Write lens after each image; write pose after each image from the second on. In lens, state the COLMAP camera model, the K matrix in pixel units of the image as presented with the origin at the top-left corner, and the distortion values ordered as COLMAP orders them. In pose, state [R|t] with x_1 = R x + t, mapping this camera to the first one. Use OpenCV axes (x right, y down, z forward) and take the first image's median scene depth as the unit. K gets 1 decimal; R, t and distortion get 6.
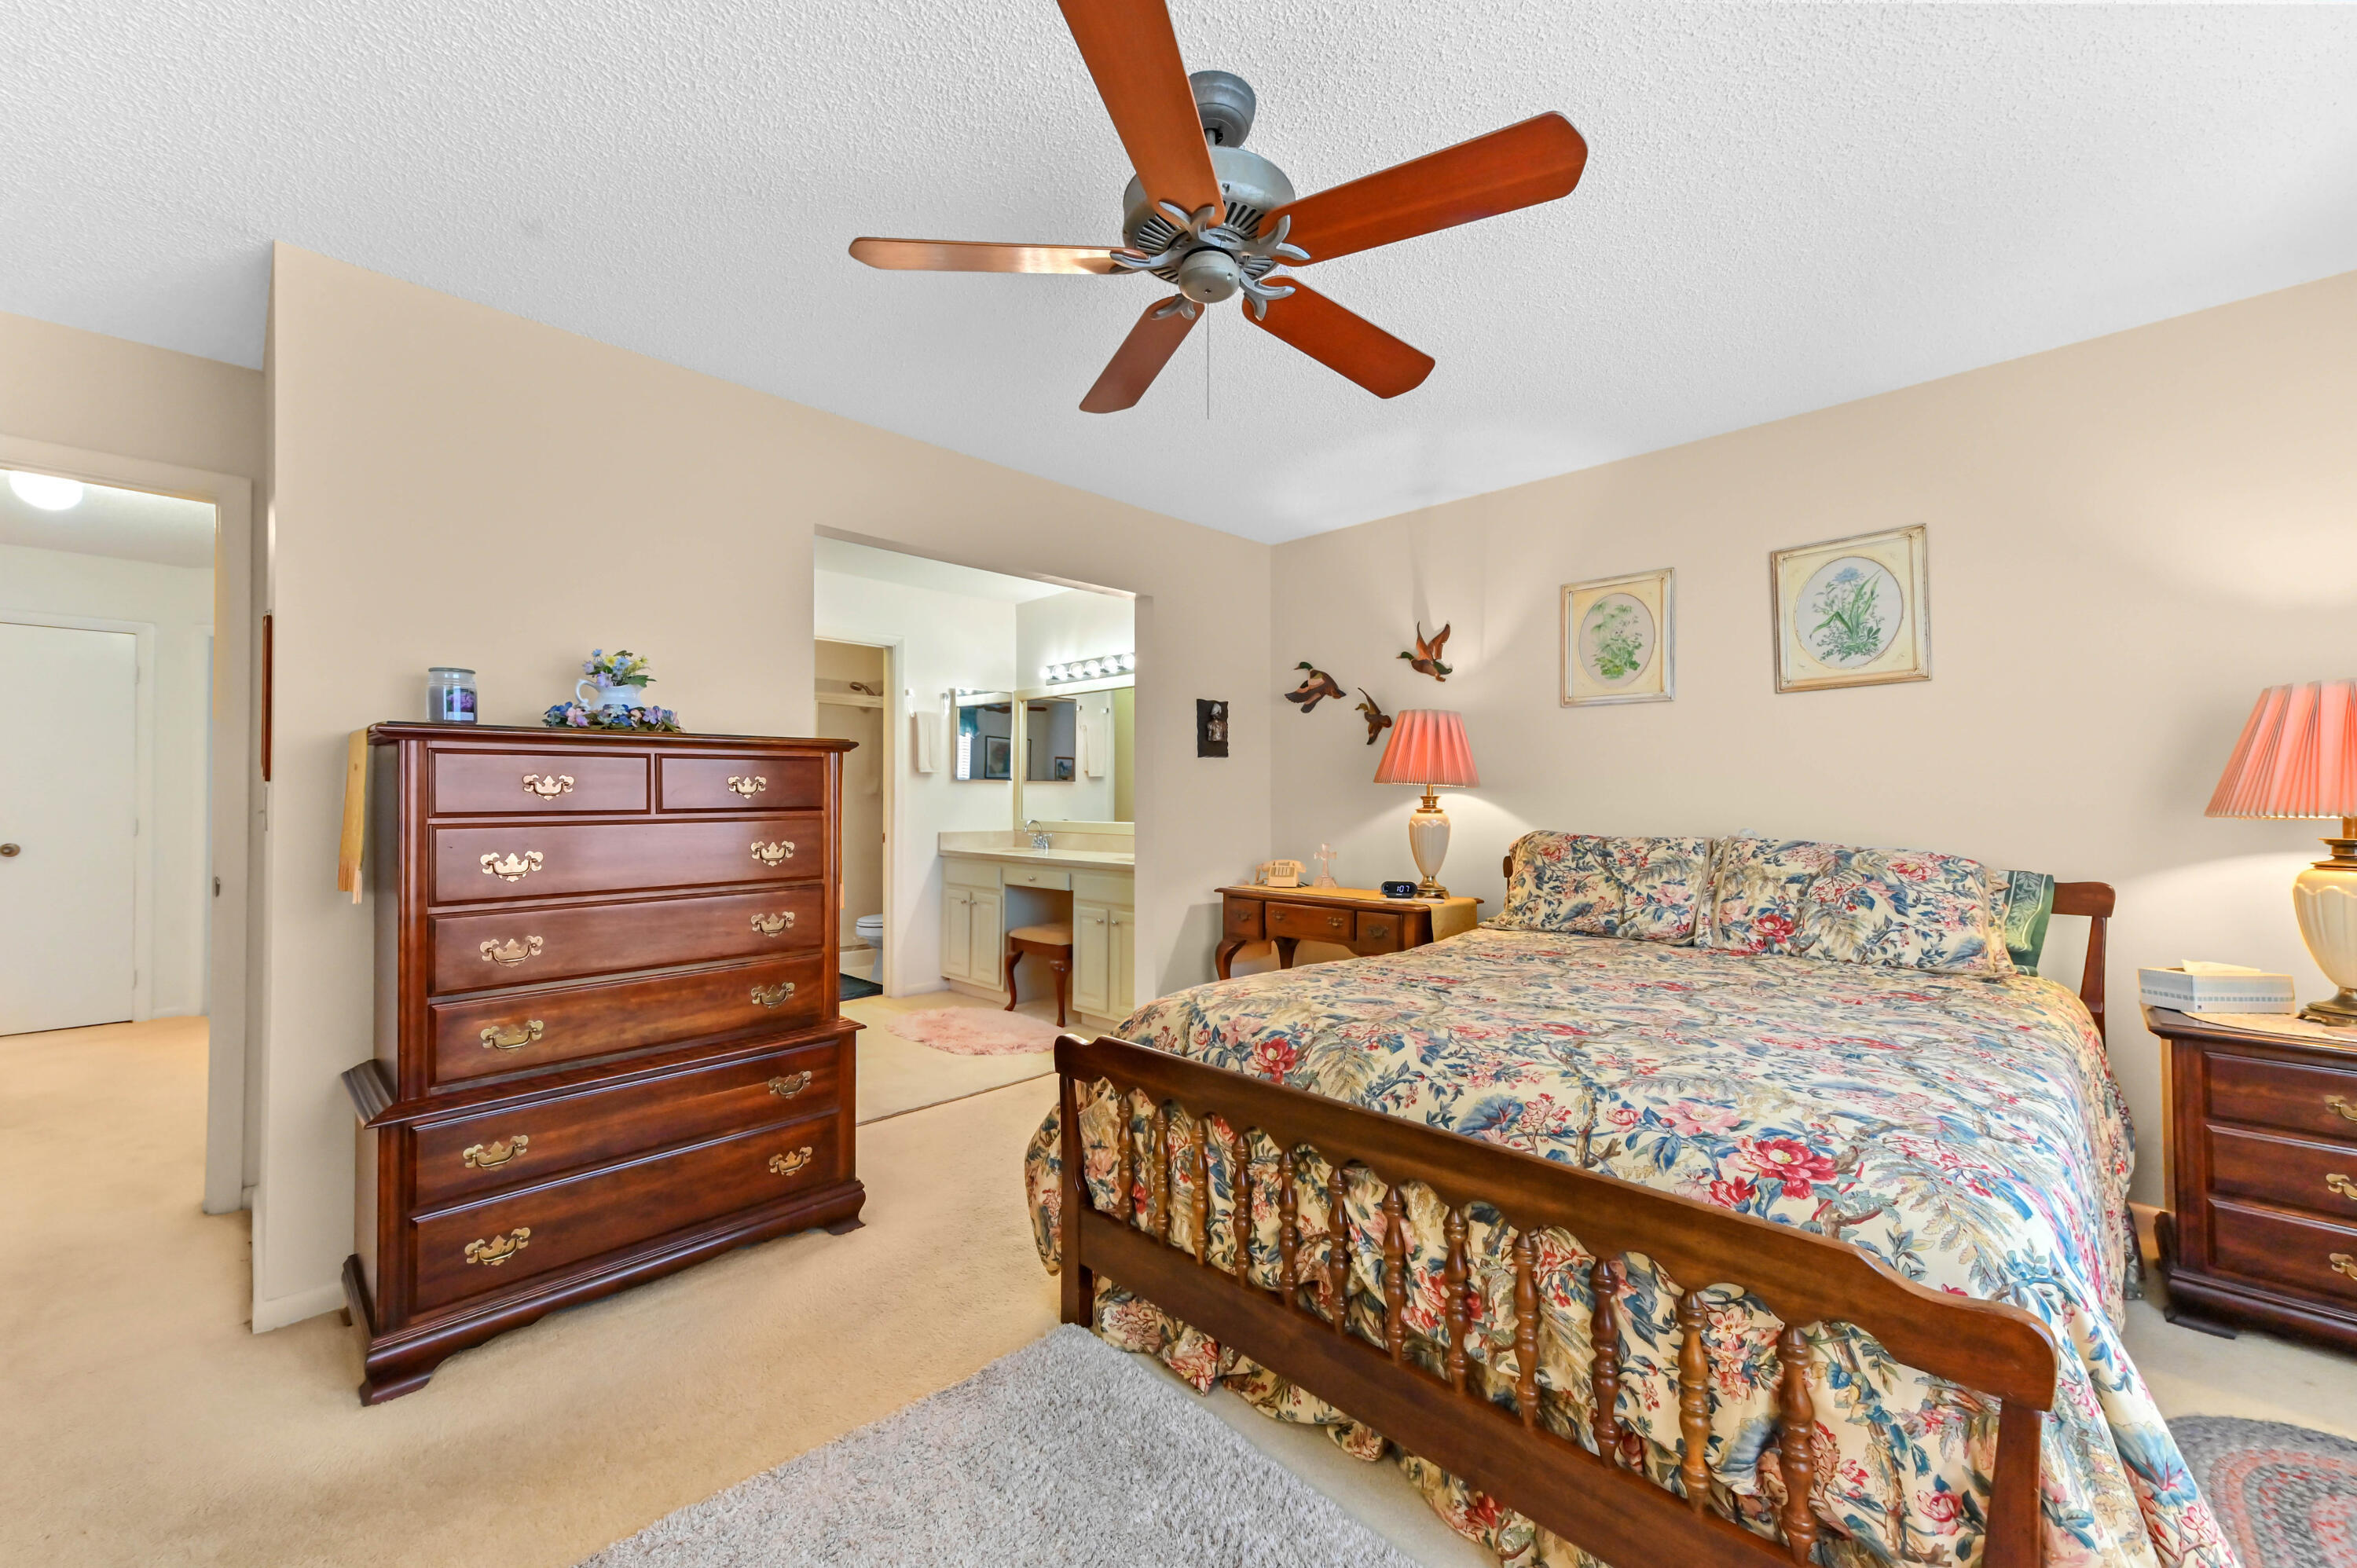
lens RADIAL K [[925.5, 0, 1182.7], [0, 925.5, 796.8], [0, 0, 1]] dist [0.013334, 0.000715]
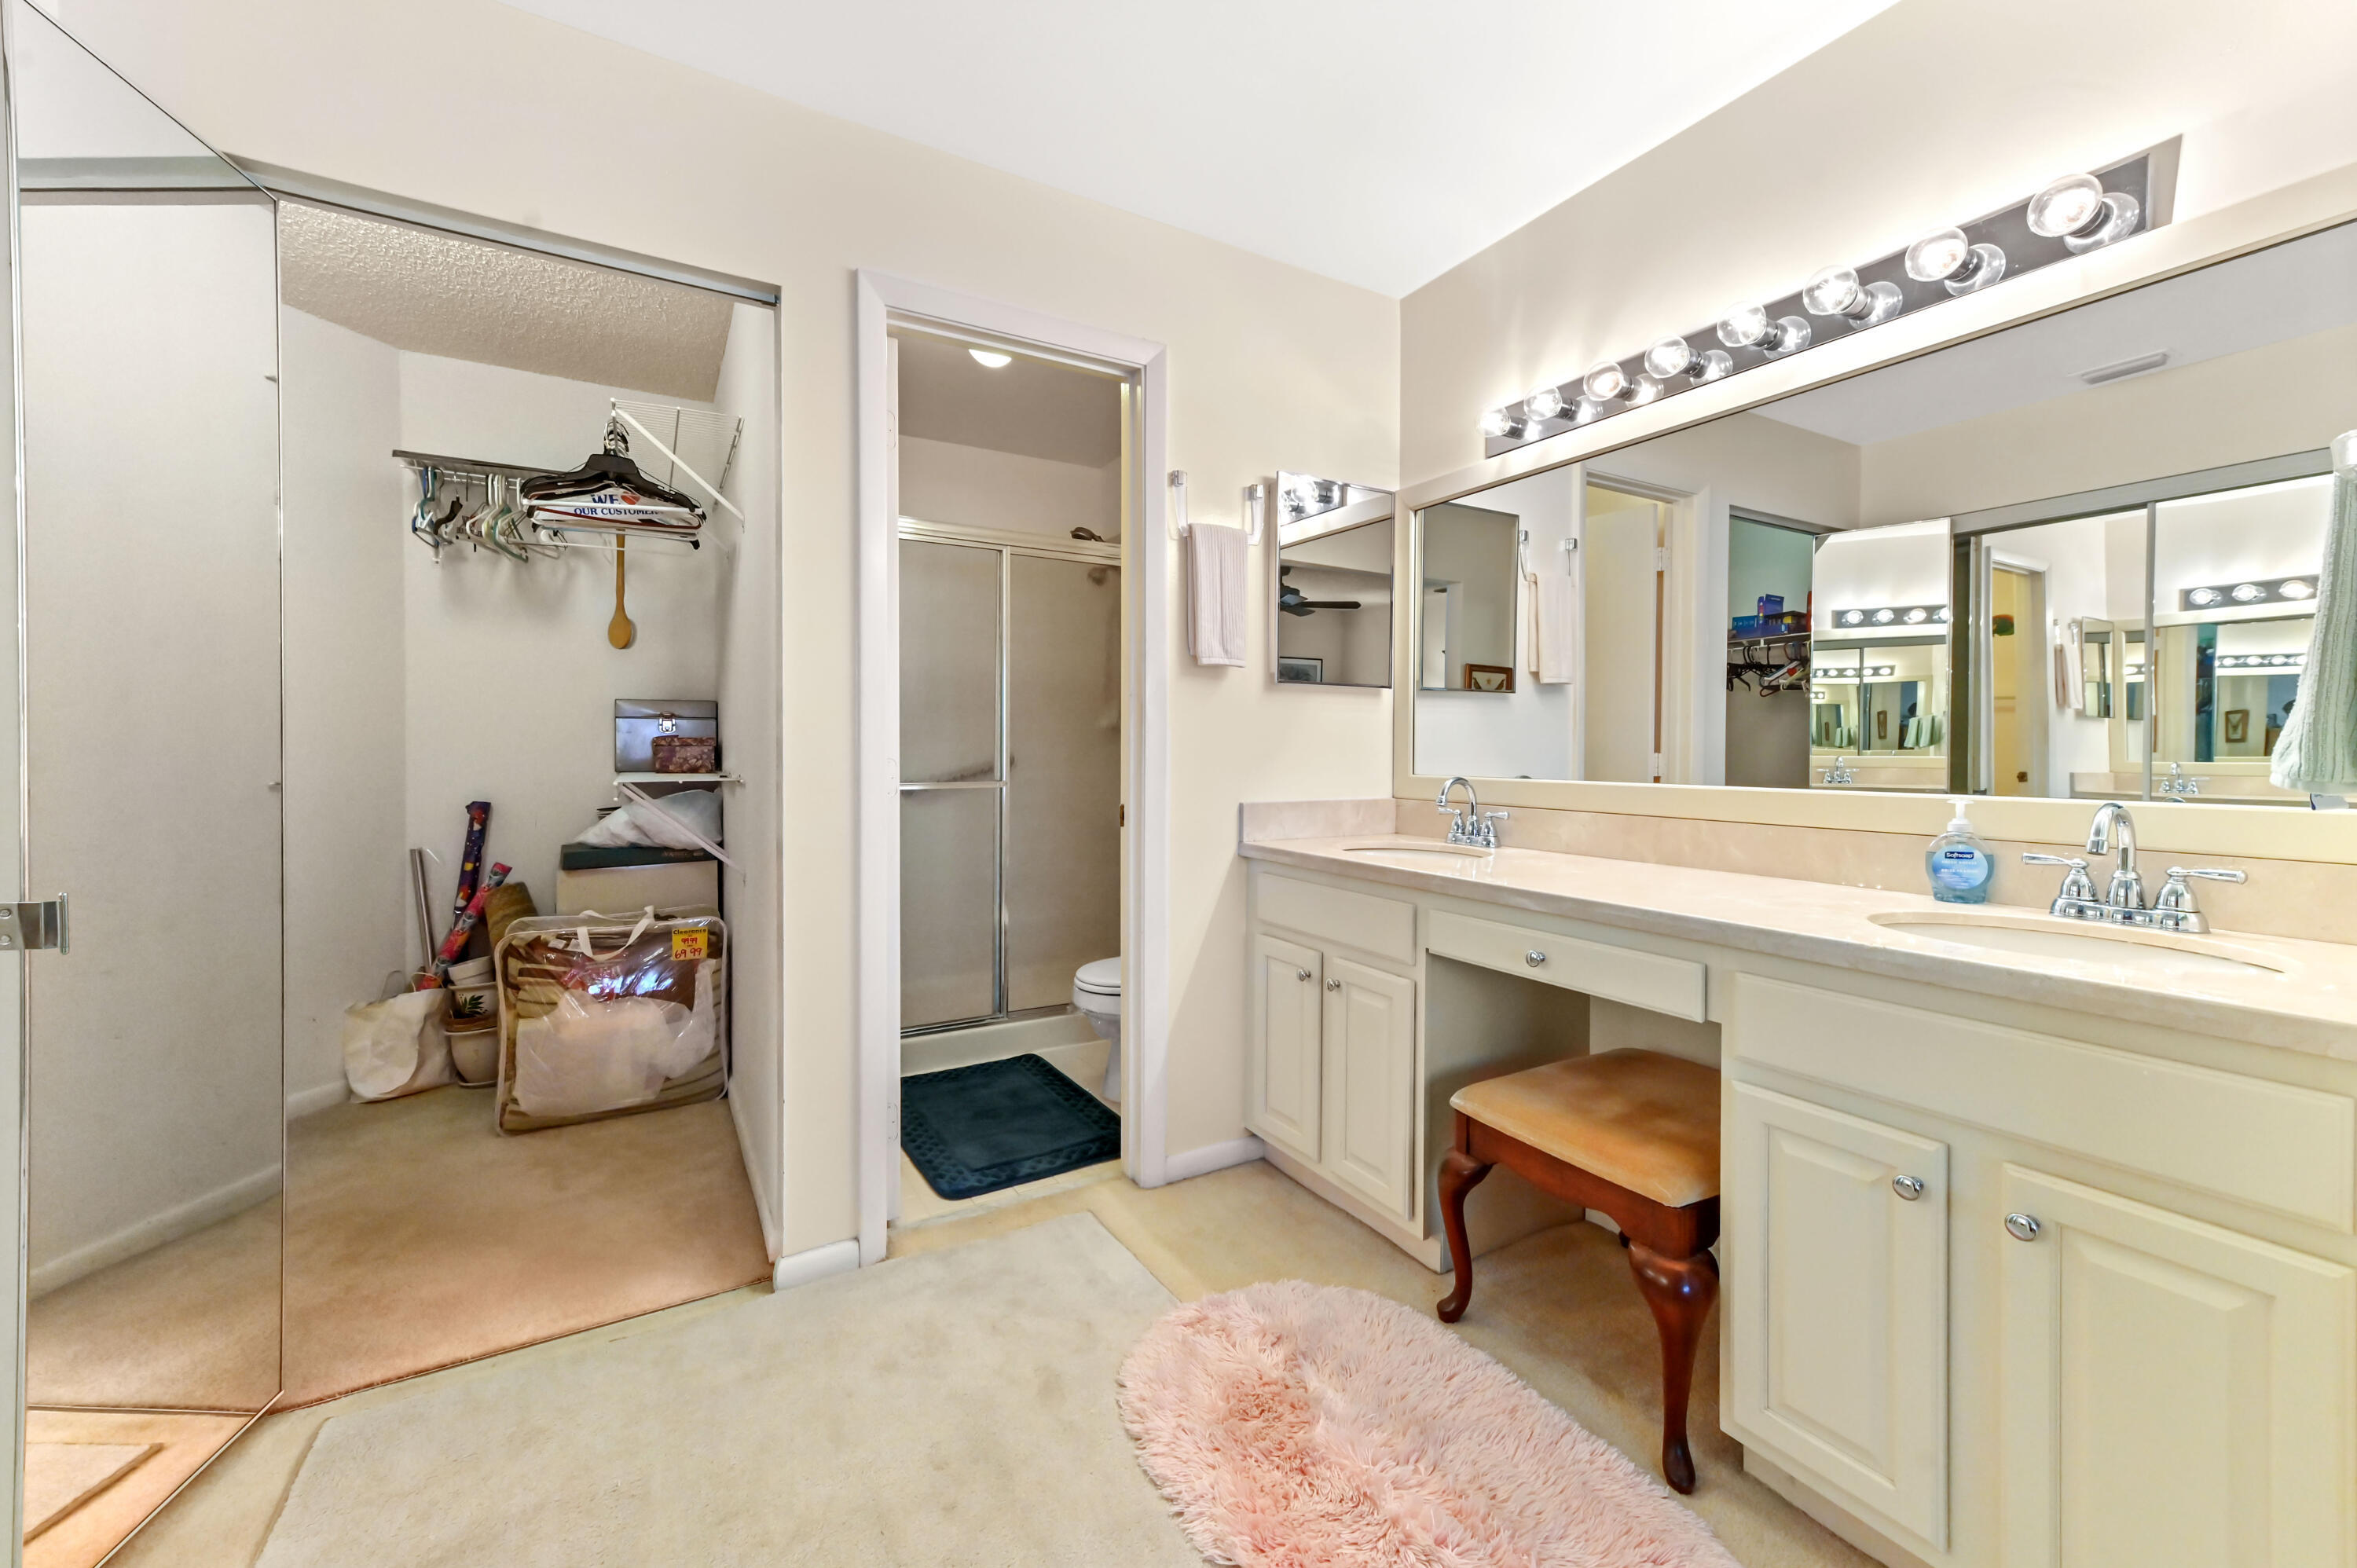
lens RADIAL K [[925.5, 0, 1181.1], [0, 925.5, 762.4], [0, 0, 1]] dist [0.013334, 0.000715]
pose [[0.964094, 0.008614, -0.265421, -0.177069], [-0.002987, 0.999762, 0.021596, 0.009876], [0.265544, -0.020028, 0.963891, 0.579044]]
